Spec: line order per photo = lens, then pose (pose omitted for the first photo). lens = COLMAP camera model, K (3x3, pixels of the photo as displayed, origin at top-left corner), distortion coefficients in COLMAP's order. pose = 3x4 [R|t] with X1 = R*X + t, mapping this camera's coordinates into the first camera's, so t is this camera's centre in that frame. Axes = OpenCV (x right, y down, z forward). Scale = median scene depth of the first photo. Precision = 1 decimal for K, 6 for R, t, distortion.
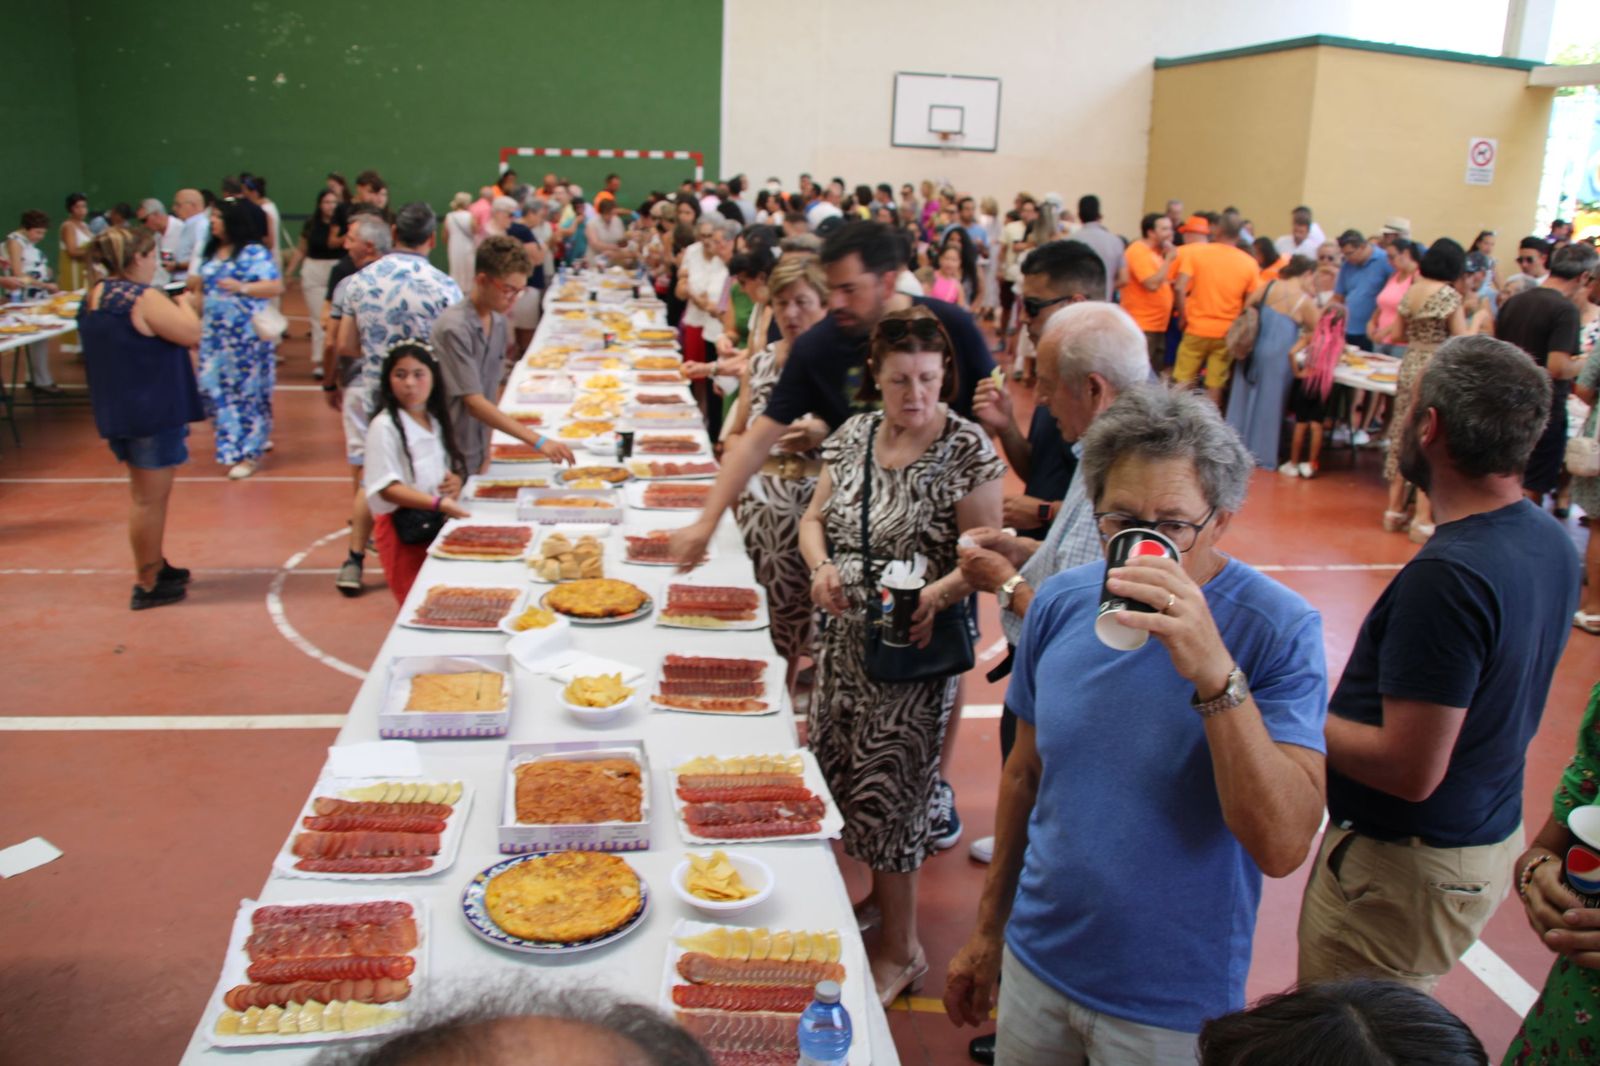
lens RADIAL K [[1324.4, 0, 802.5], [0, 1324.4, 514.1], [0, 0, 1]] dist [-0.170115, 0.135800]
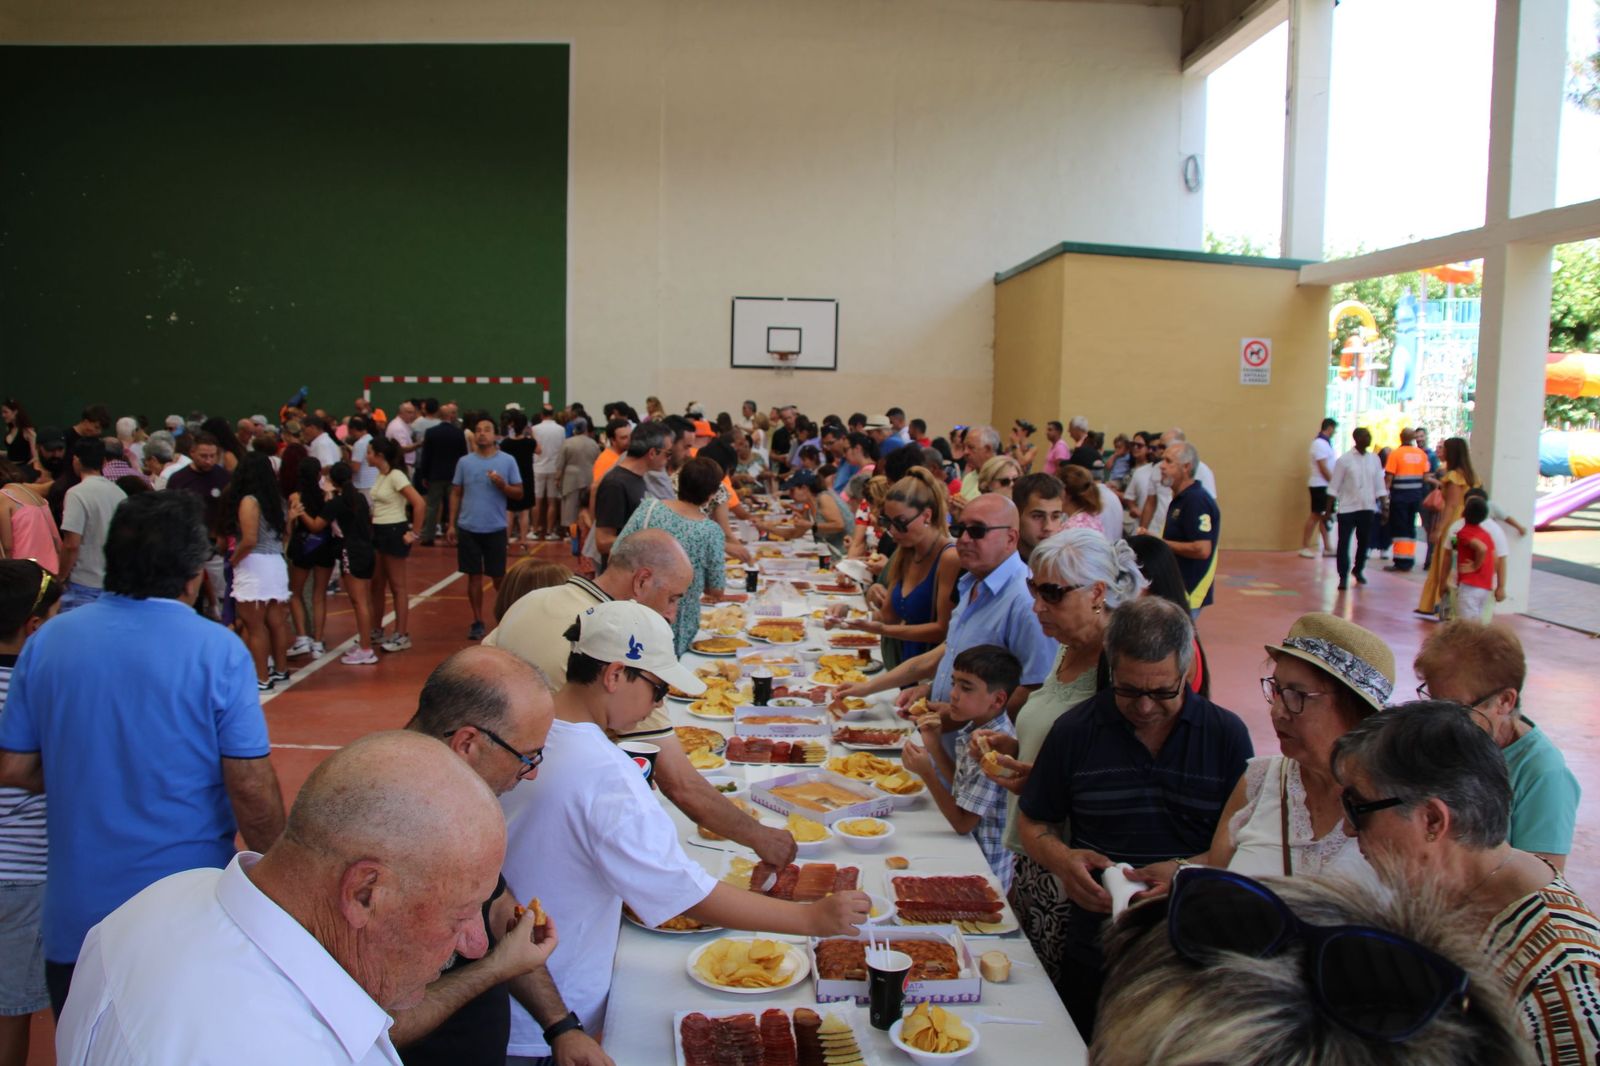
lens RADIAL K [[1329.4, 0, 797.9], [0, 1329.4, 543.0], [0, 0, 1]] dist [-0.176874, 0.145714]
pose [[0.990860, -0.001189, -0.134889, 1.567345], [-0.018938, 0.988831, -0.147834, 0.059127], [0.133558, 0.149037, 0.979770, 0.003109]]
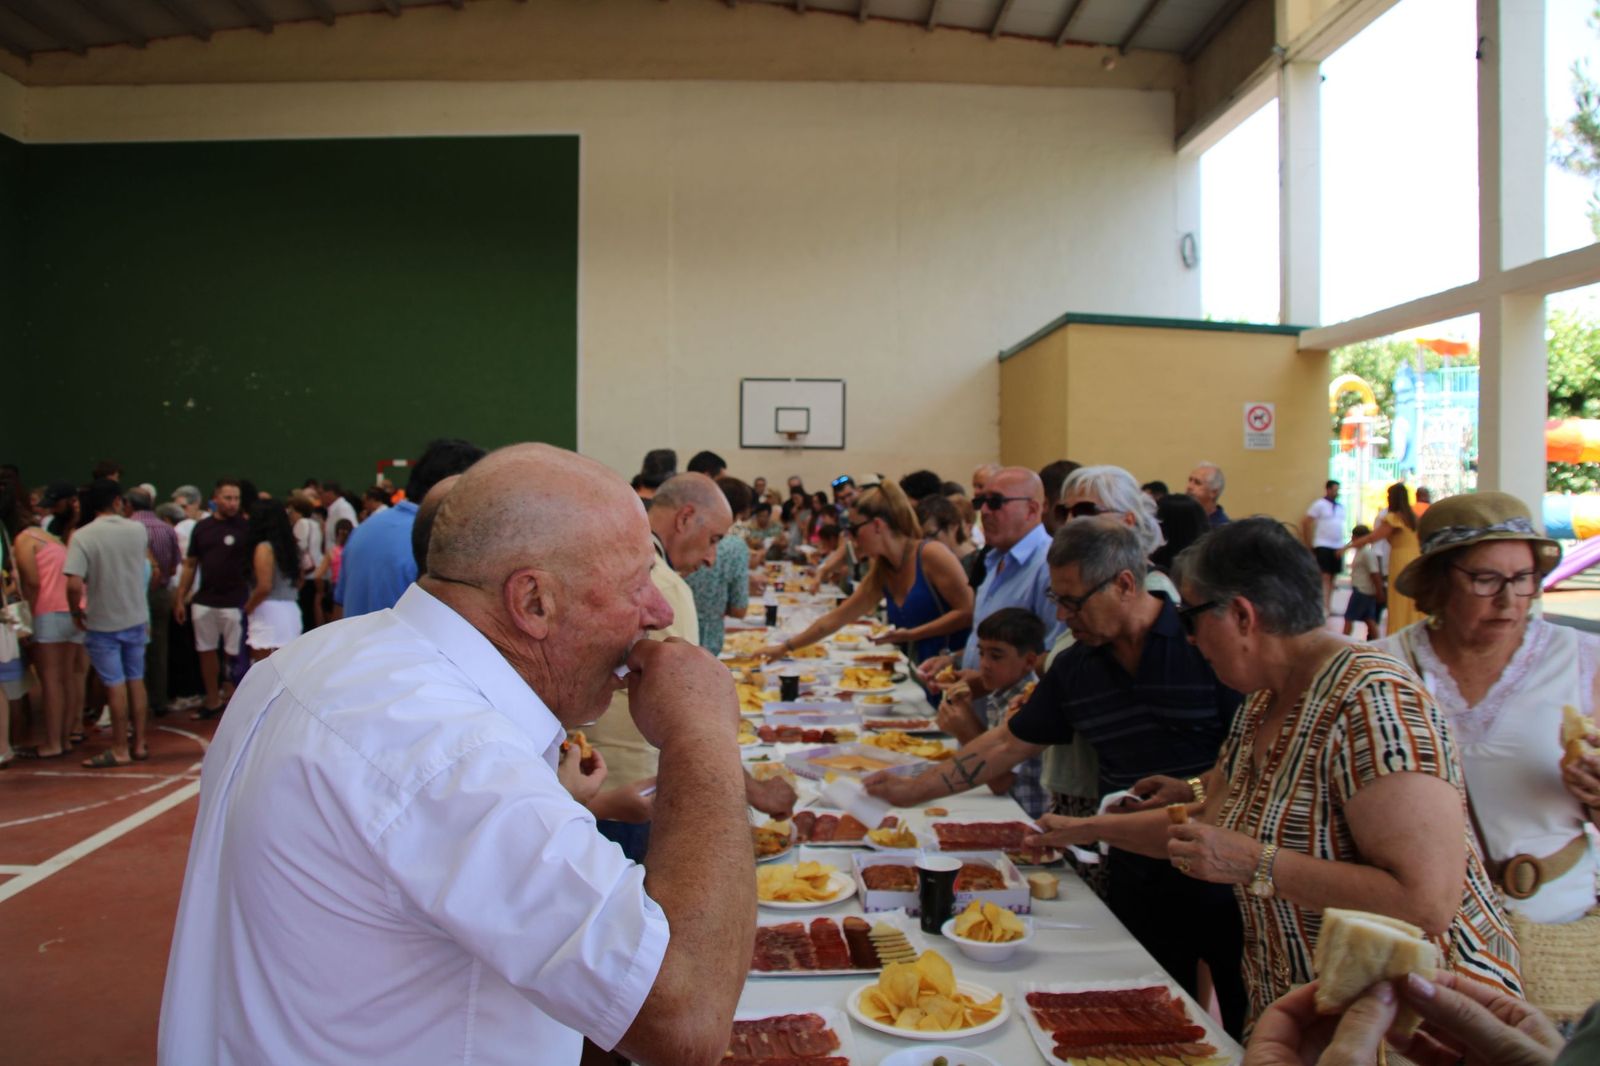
lens RADIAL K [[1323.4, 0, 800.0], [0, 1323.4, 533.0], [0, 0, 1]] dist [-0.169159, 0.129766]
pose [[0.990270, -0.026747, -0.136568, 1.546596], [-0.005501, 0.973066, -0.230463, 0.171839], [0.139054, 0.228972, 0.963450, 0.009219]]
